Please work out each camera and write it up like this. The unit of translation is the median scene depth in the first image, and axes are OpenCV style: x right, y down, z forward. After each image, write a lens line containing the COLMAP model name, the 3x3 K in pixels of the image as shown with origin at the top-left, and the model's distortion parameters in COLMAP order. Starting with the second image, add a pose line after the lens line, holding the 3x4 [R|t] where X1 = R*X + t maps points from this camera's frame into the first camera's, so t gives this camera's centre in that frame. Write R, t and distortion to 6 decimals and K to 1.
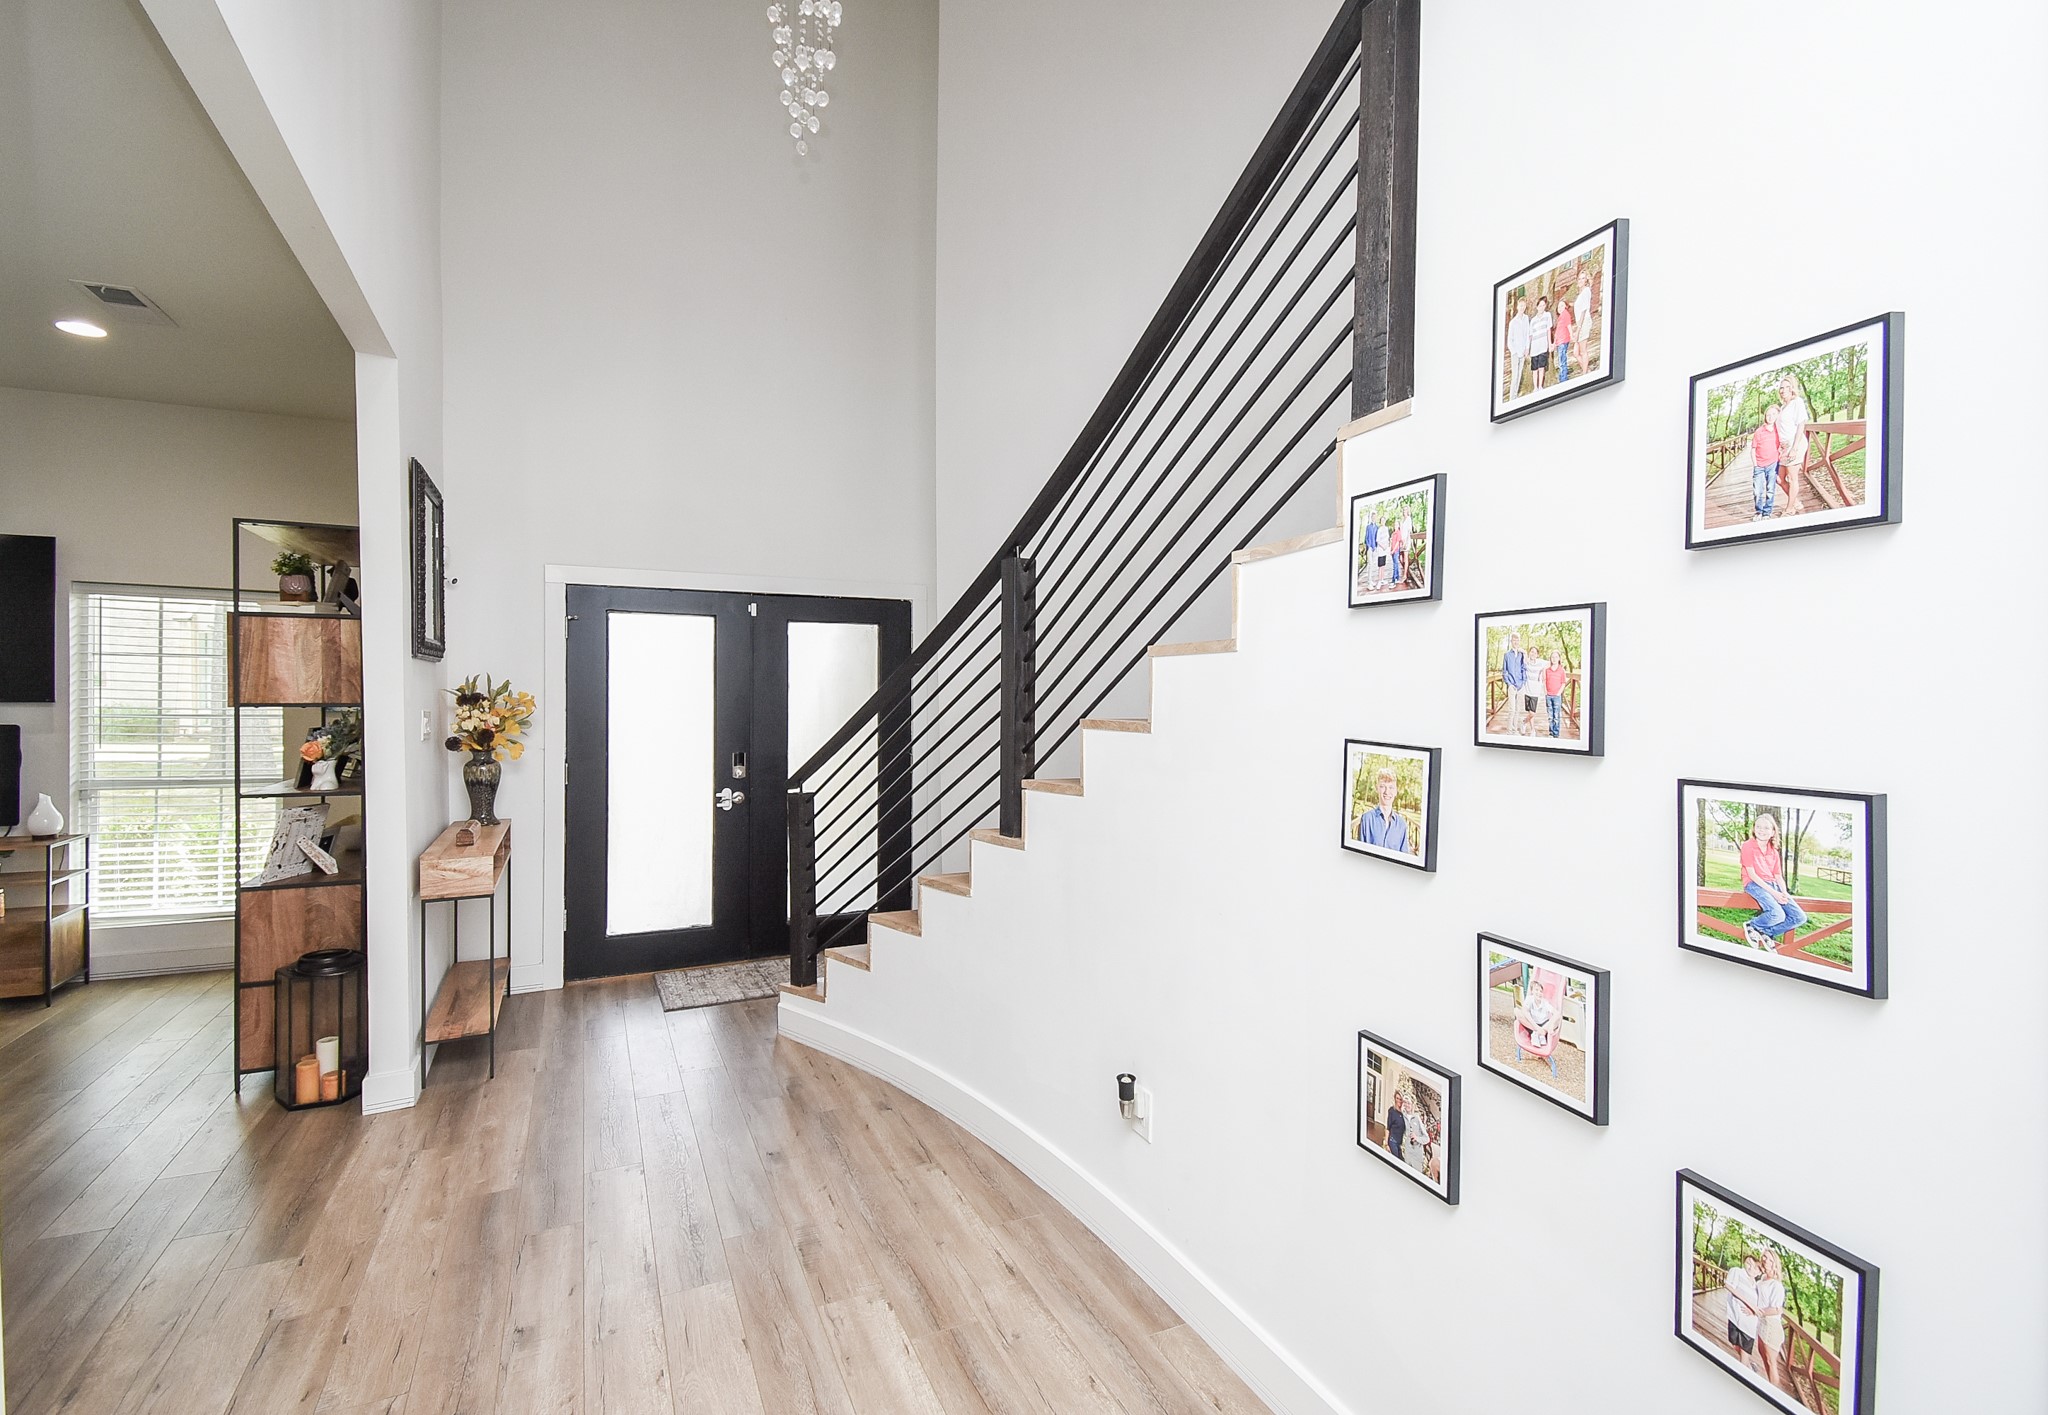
lens RADIAL K [[957.7, 0, 1024.0], [0, 957.7, 707.5], [0, 0, 1]] dist [-0.003553, -0.000655]
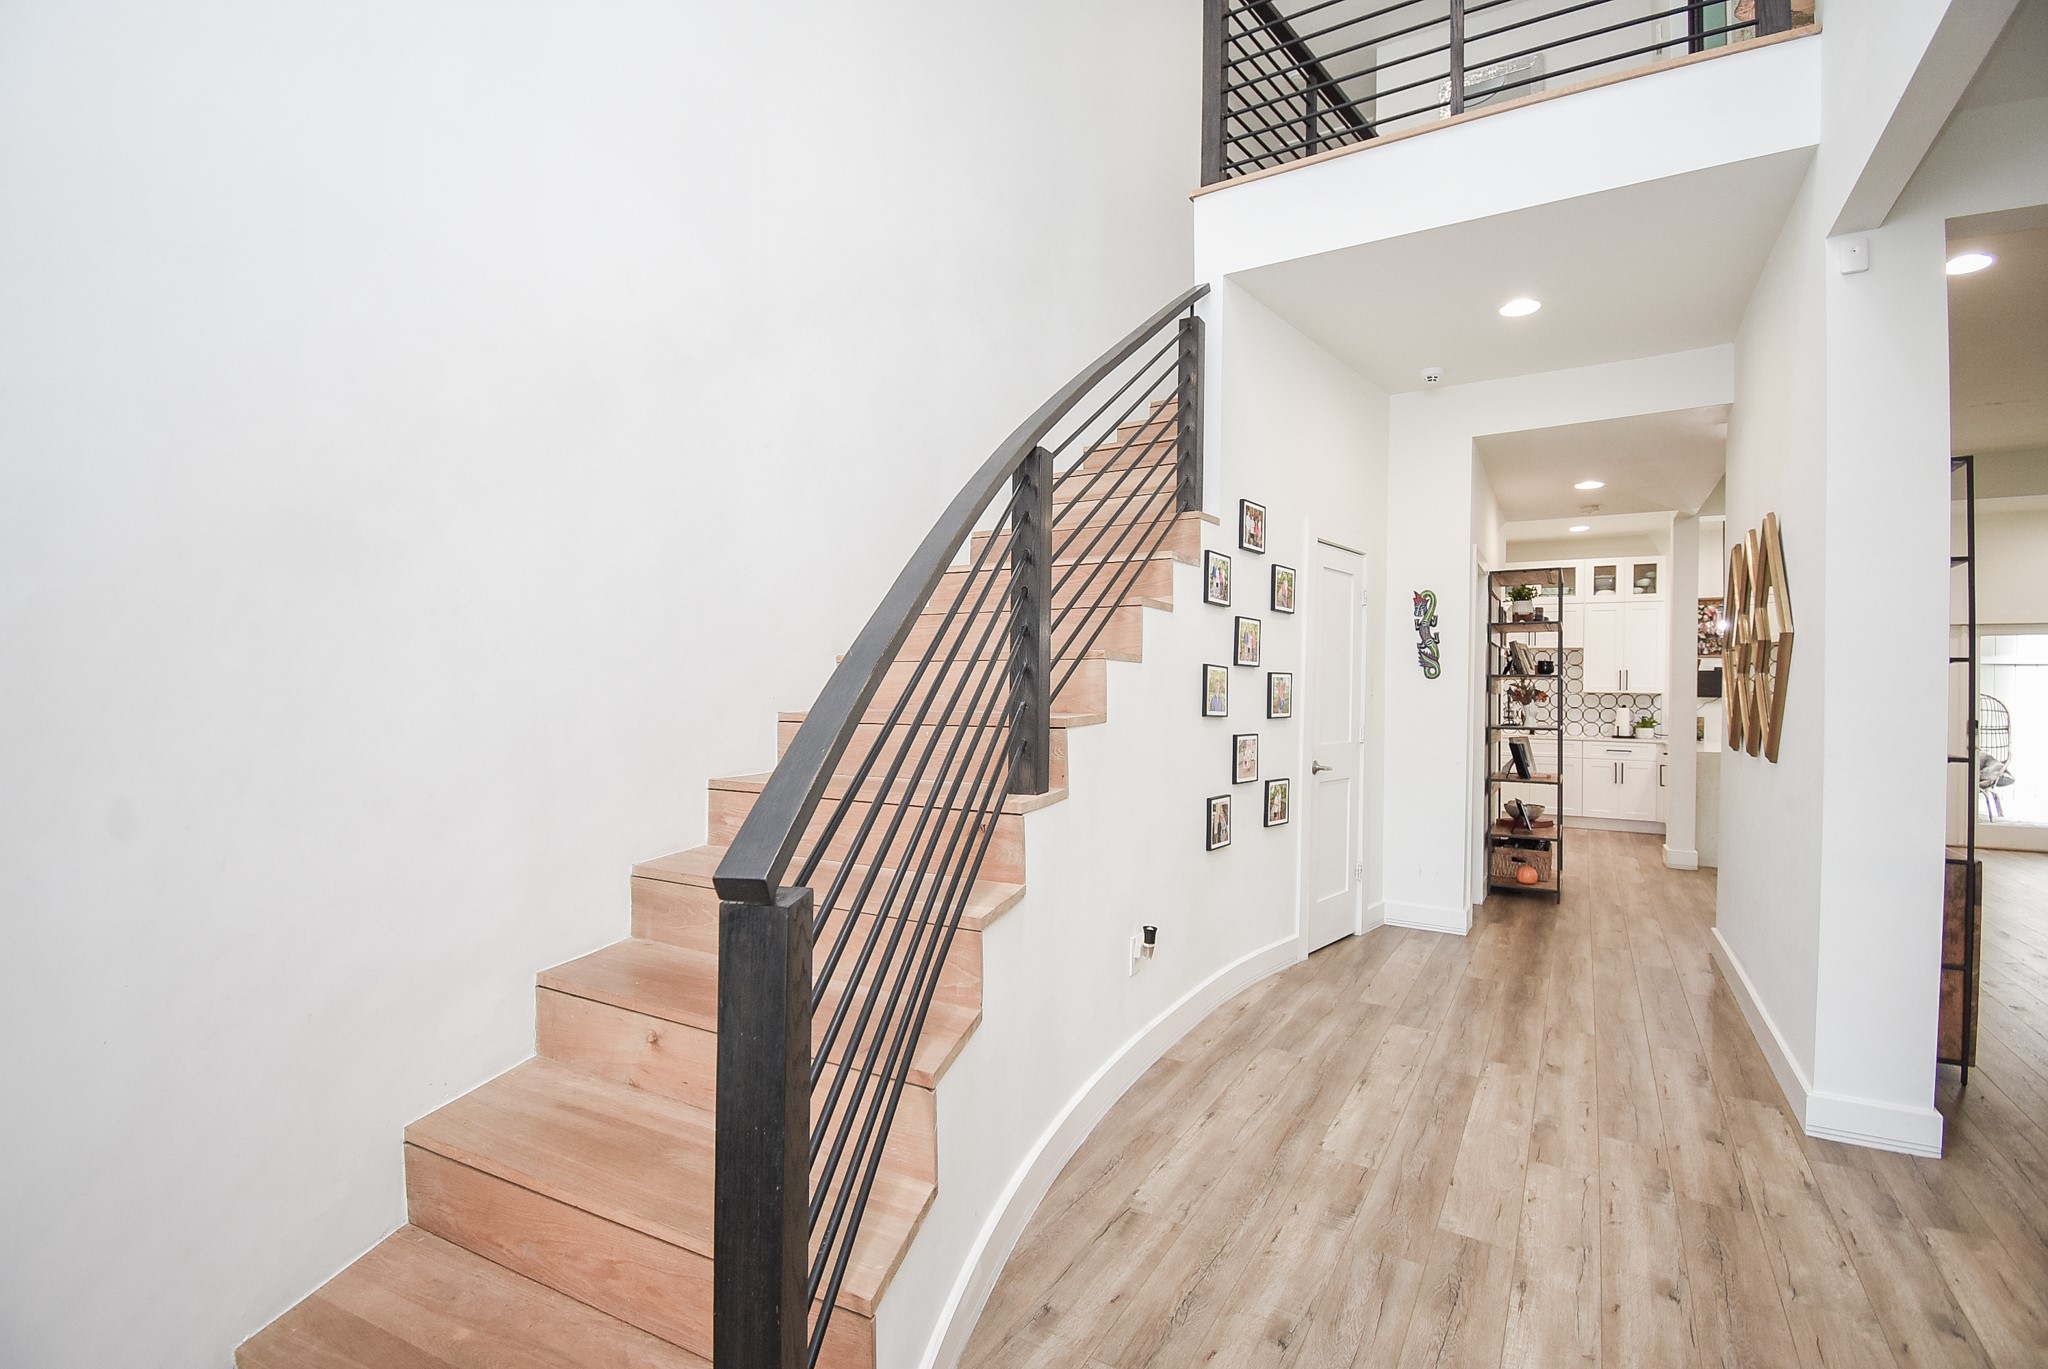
lens RADIAL K [[854.2, 0, 1024.0], [0, 854.2, 684.5], [0, 0, 1]] dist [0.002875, -0.015925]
pose [[-0.532526, -0.016013, 0.846262, -0.419716], [-0.003545, 0.999854, 0.016689, 0.019460], [-0.846406, 0.005887, -0.532505, 0.946214]]
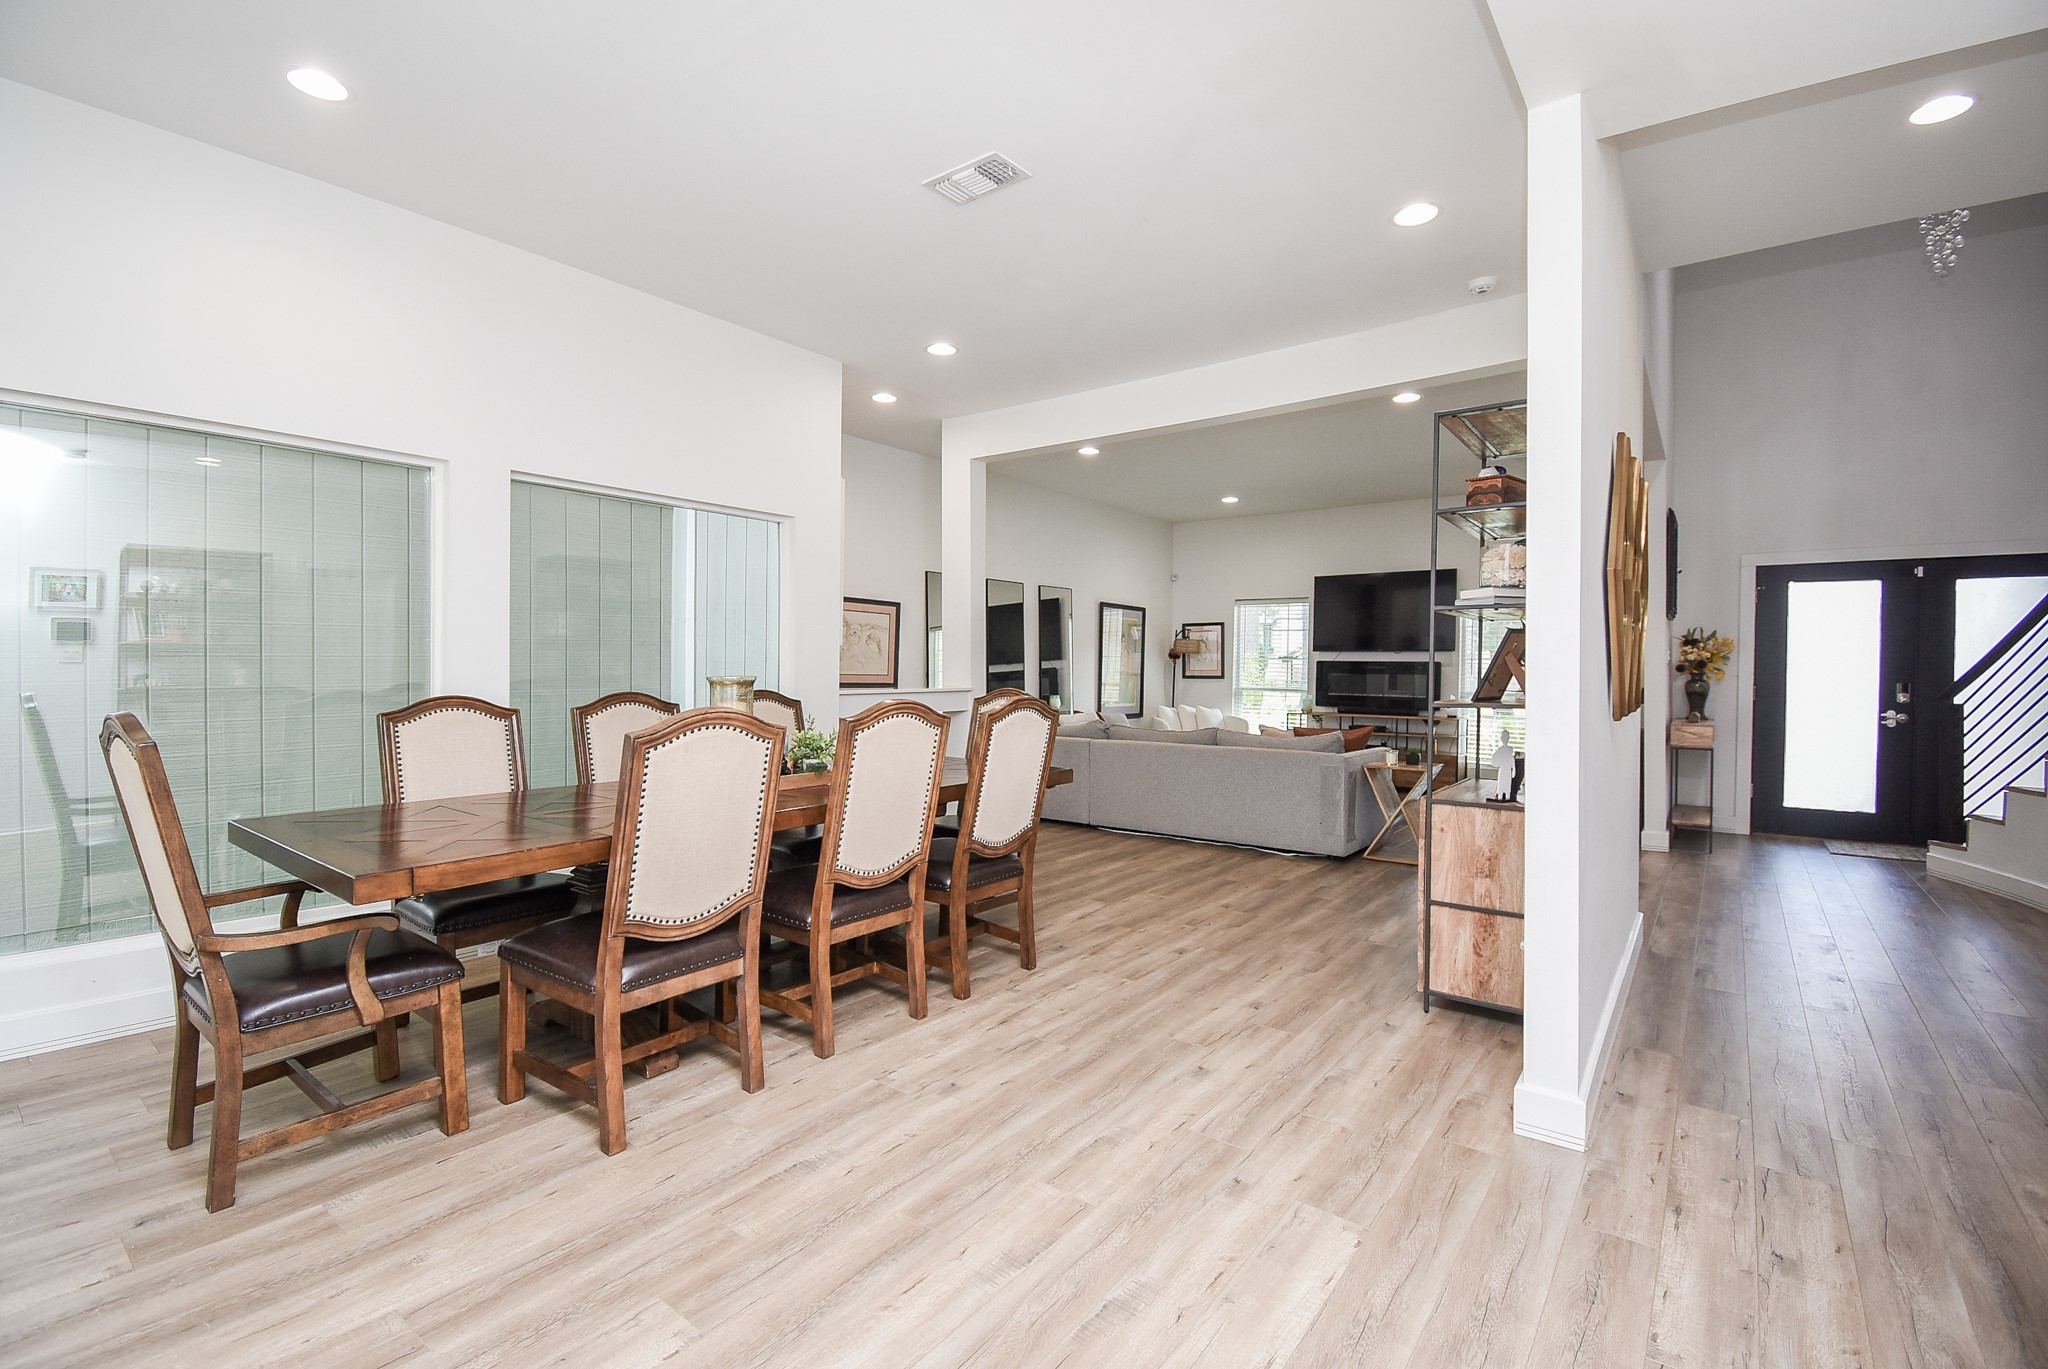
lens RADIAL K [[911.0, 0, 1005.9], [0, 911.0, 684.9], [0, 0, 1]] dist [0.022226, -0.031433]
pose [[0.454030, 0.009478, -0.890936, 0.288650], [-0.018400, 0.999830, 0.001259, 0.084955], [0.890796, 0.015822, 0.454127, -0.766405]]
